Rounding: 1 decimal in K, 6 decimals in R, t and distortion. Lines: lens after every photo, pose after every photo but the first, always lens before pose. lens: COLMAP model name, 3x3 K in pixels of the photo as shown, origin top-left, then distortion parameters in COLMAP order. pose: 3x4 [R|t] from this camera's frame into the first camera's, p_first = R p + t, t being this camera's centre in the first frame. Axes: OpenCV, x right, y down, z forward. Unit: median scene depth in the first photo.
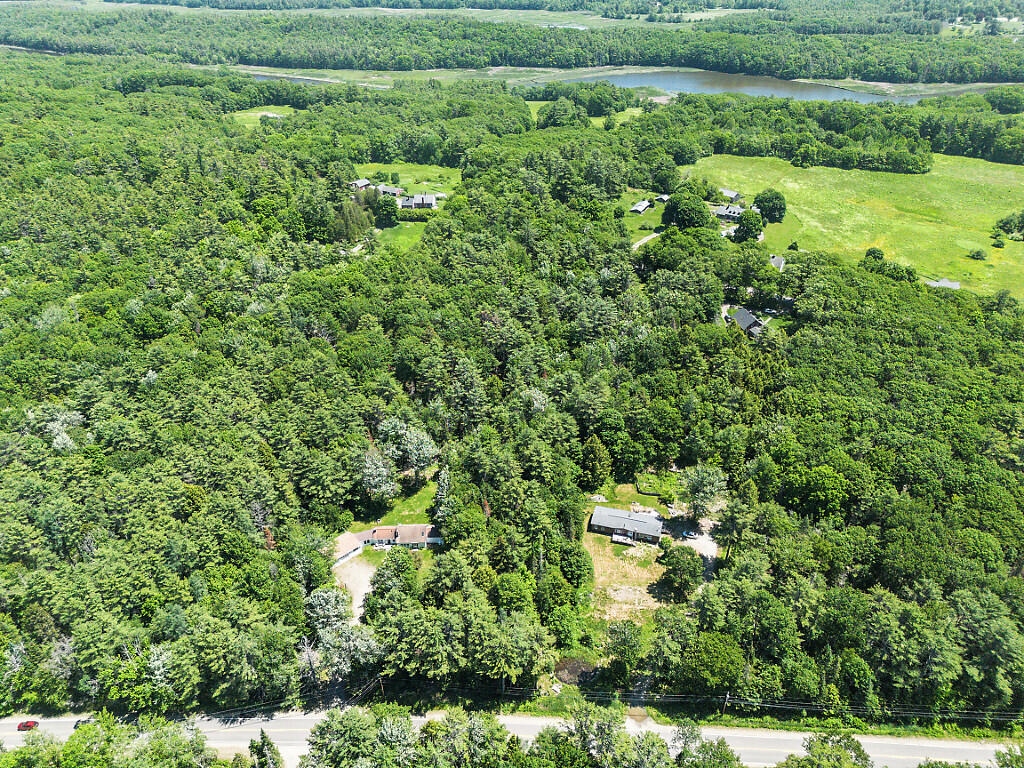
lens RADIAL K [[774.3, 0, 511.3], [0, 774.3, 385.6], [0, 0, 1]] dist [0.055390, -0.047861]
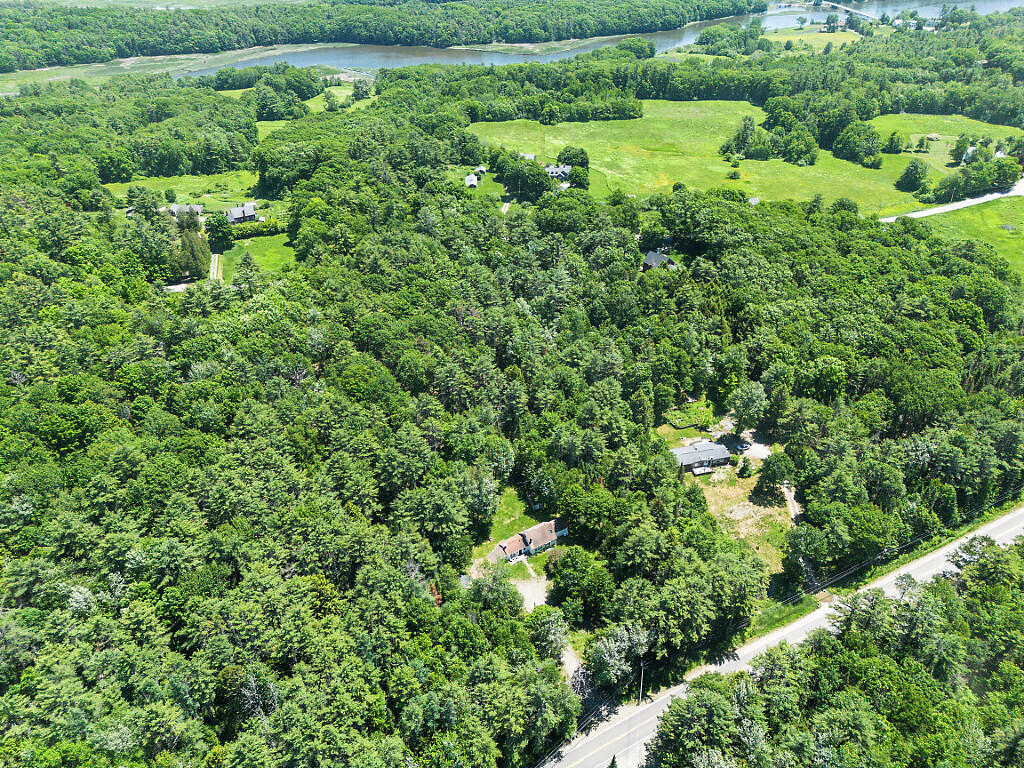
lens RADIAL K [[774.3, 0, 512.9], [0, 774.3, 381.4], [0, 0, 1]] dist [0.055390, -0.047861]
pose [[0.848125, -0.277658, 0.451209, -0.268407], [0.266041, 0.959704, 0.090497, -0.046474], [-0.458155, 0.043288, 0.887818, 0.067029]]
